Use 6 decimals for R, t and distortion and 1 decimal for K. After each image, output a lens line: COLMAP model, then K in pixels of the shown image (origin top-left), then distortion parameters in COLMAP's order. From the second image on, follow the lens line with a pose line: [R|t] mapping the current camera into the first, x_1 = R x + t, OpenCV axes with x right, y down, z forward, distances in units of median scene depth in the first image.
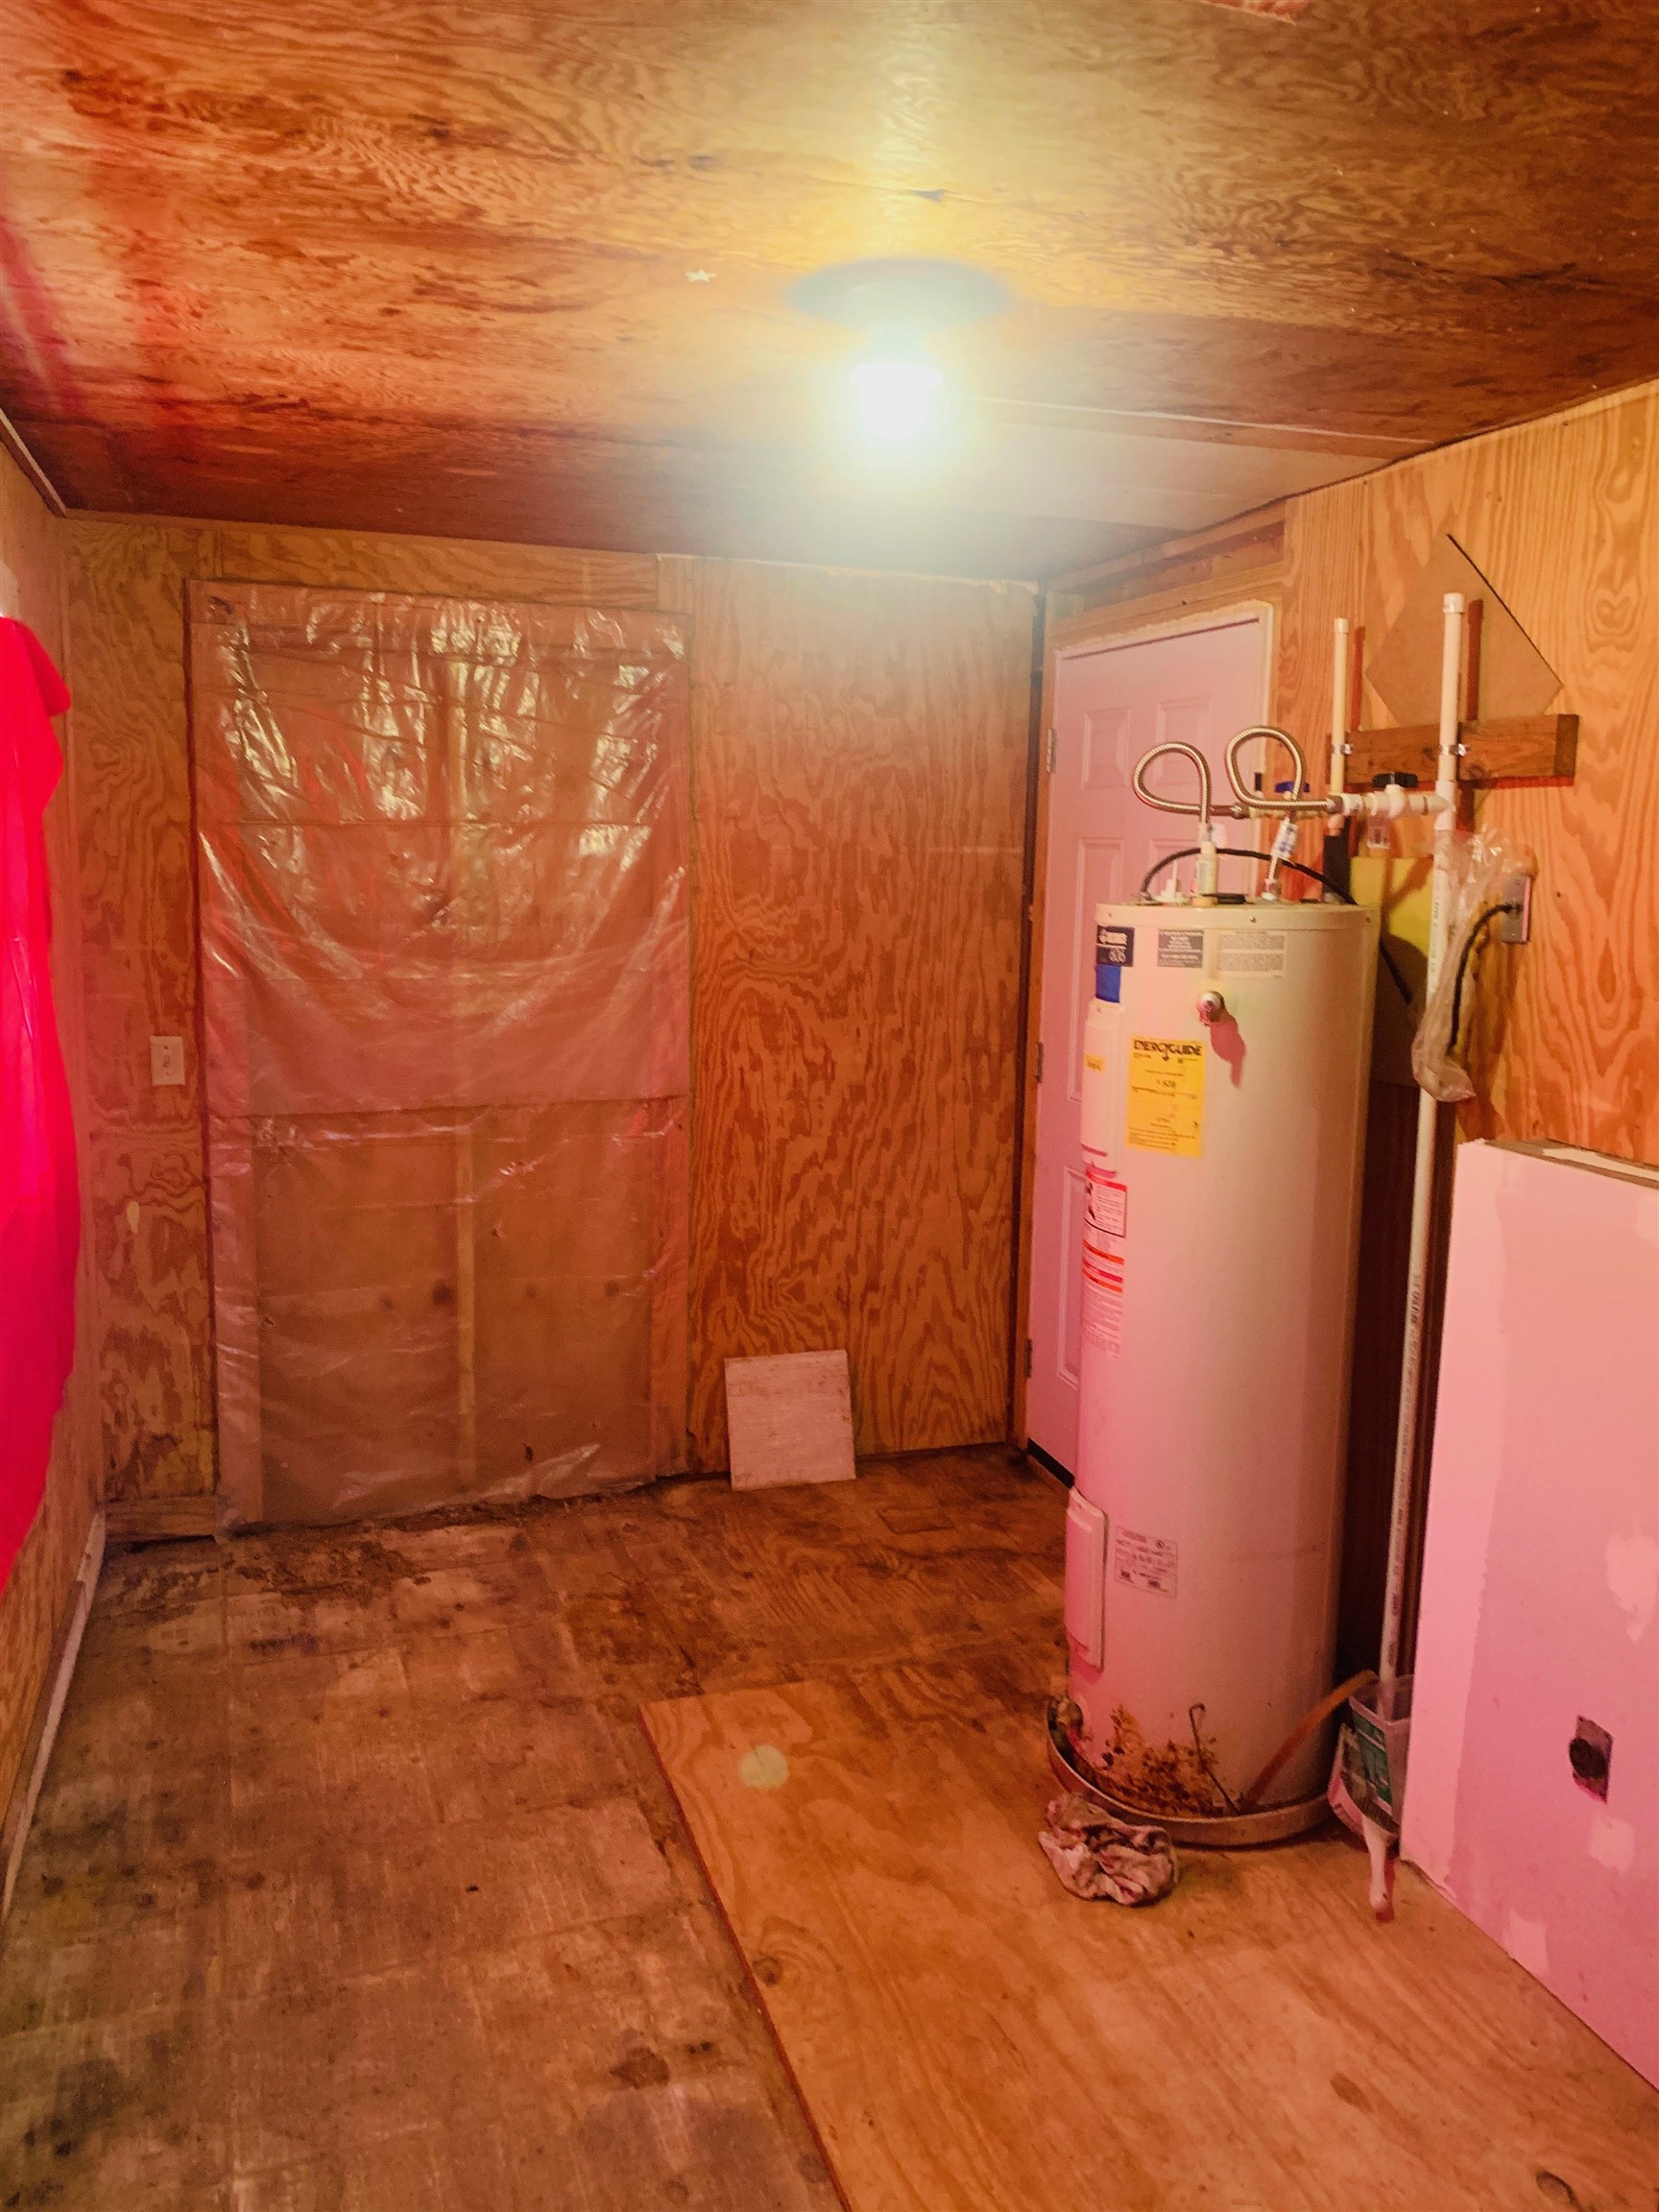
lens RADIAL K [[1718.8, 0, 805.5], [0, 1718.8, 1099.4], [0, 0, 1]] dist [0.022001, -0.021723]
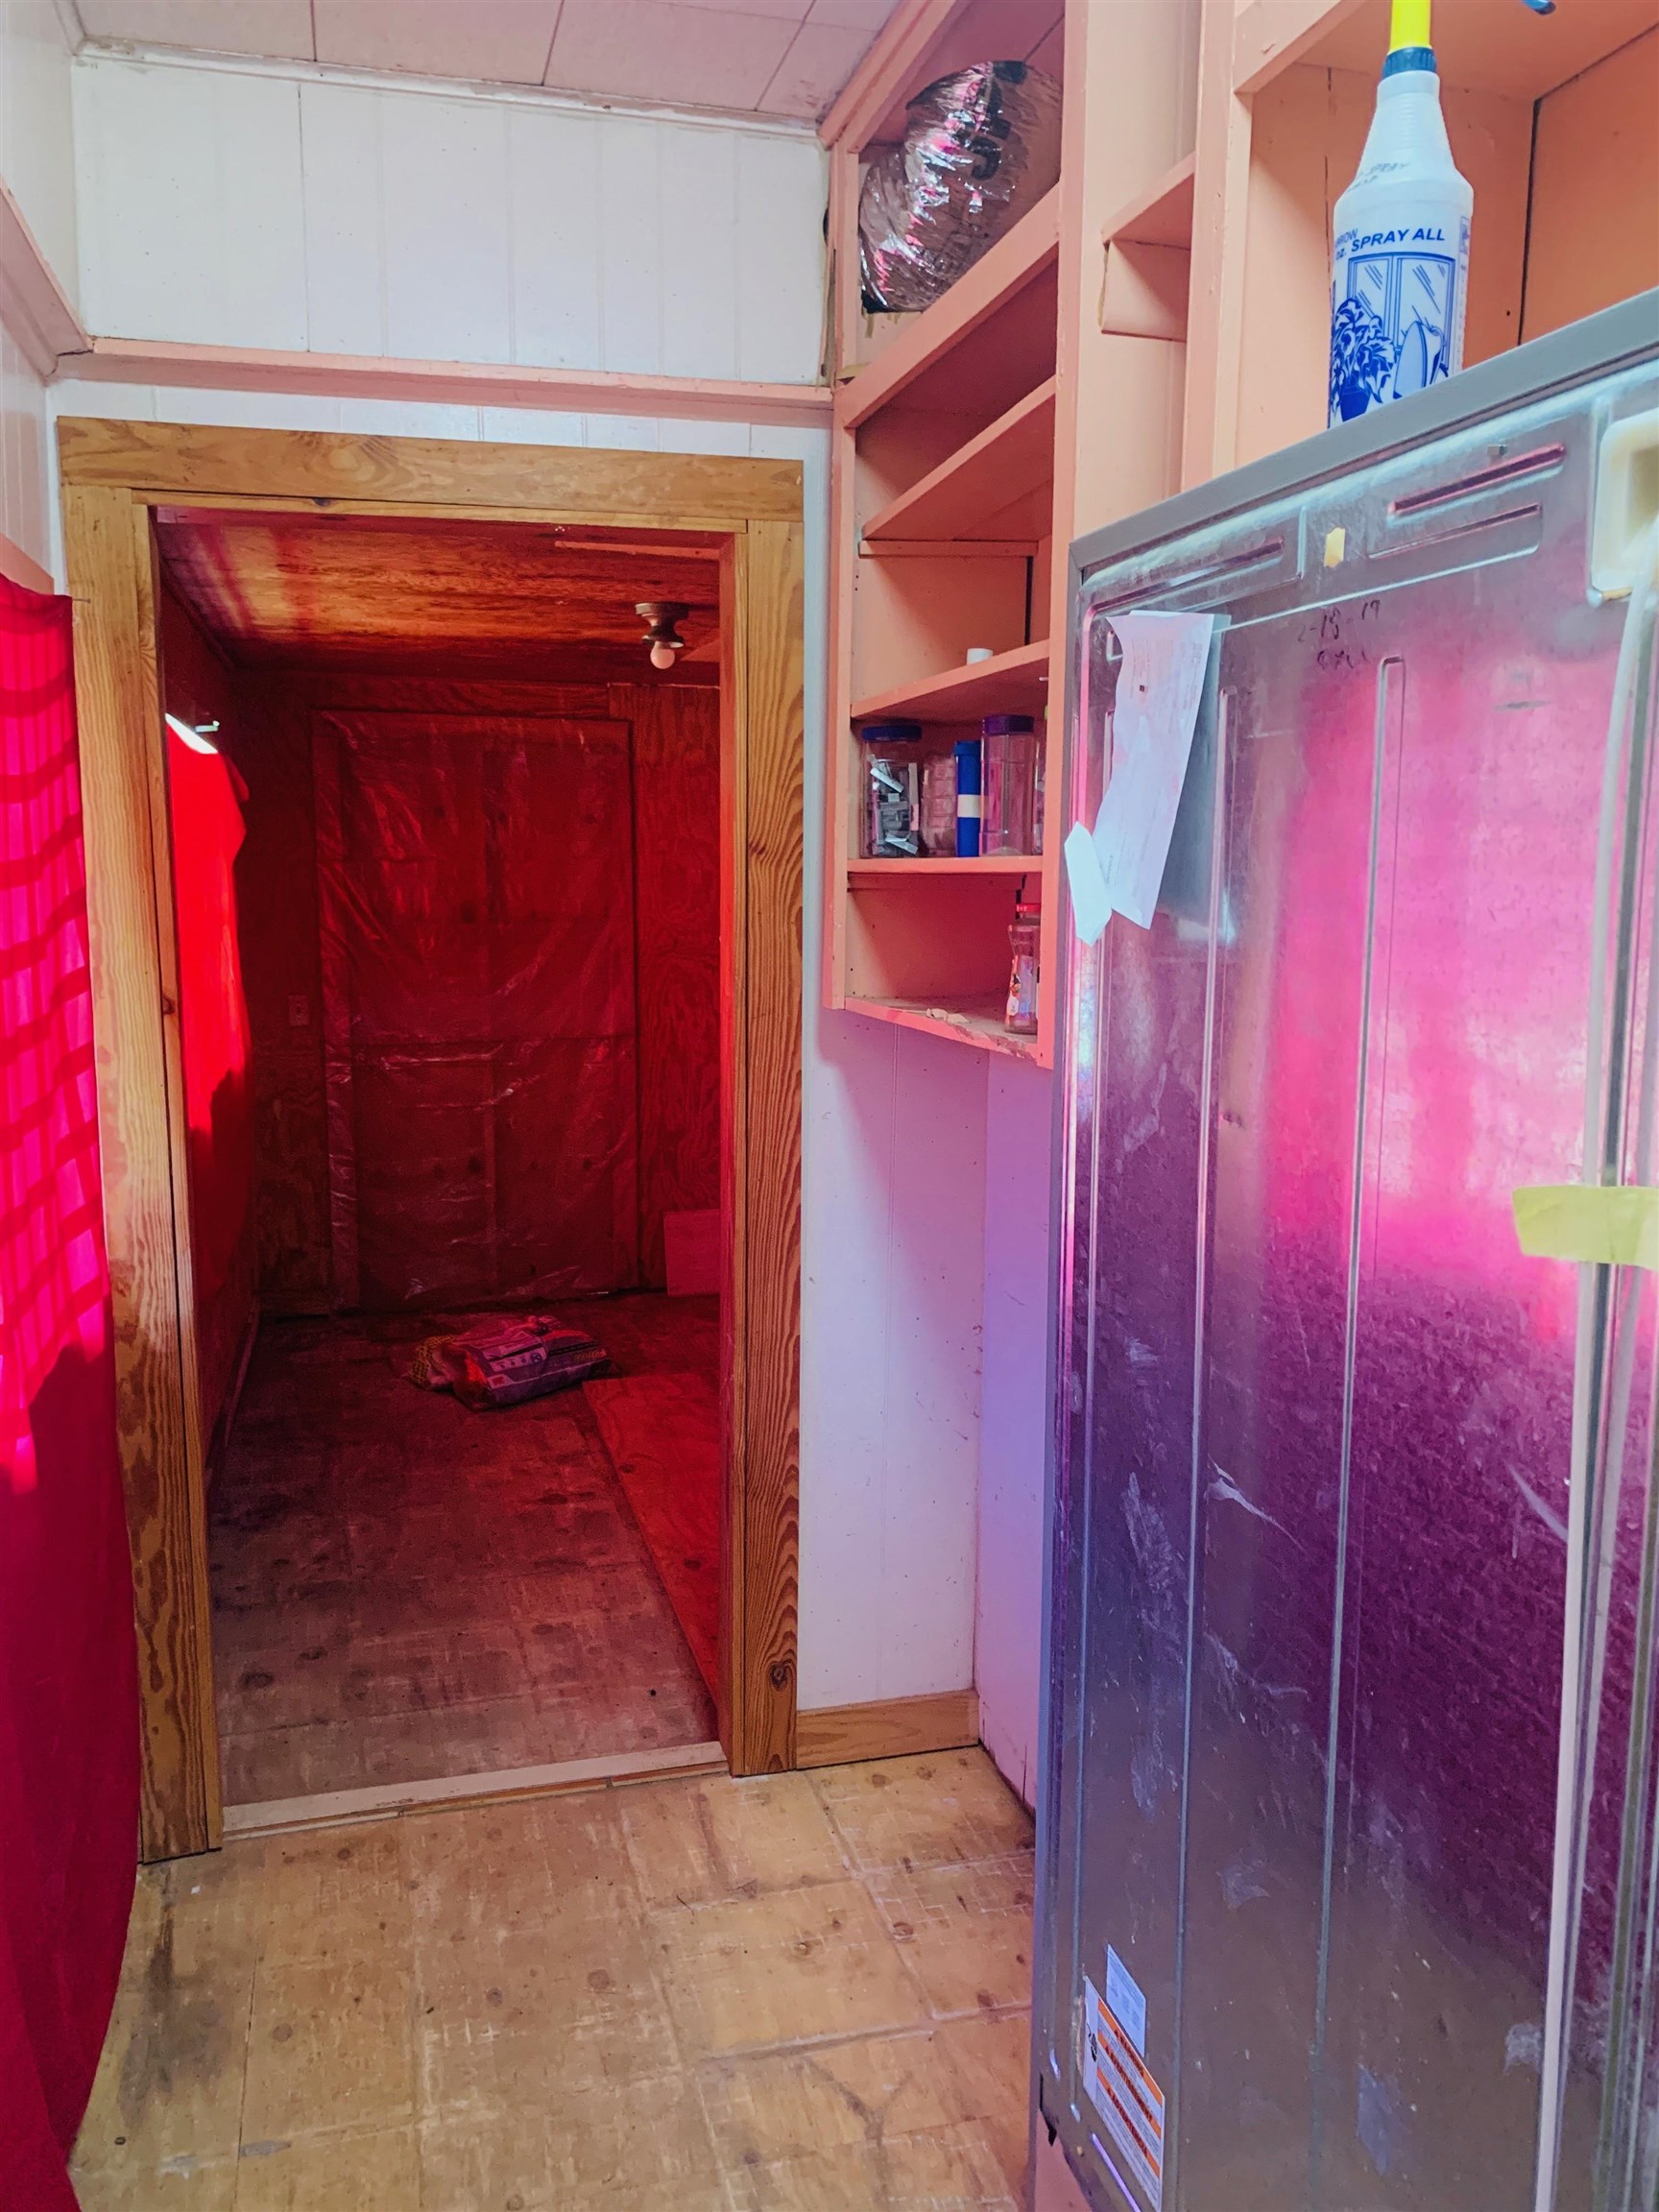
lens RADIAL K [[1718.8, 0, 850.0], [0, 1718.8, 1110.3], [0, 0, 1]] dist [0.022001, -0.021723]
pose [[0.999647, -0.006307, -0.025820, 0.179261], [0.006177, 0.999968, -0.005111, 0.081473], [0.025852, 0.004950, 0.999654, -0.575919]]
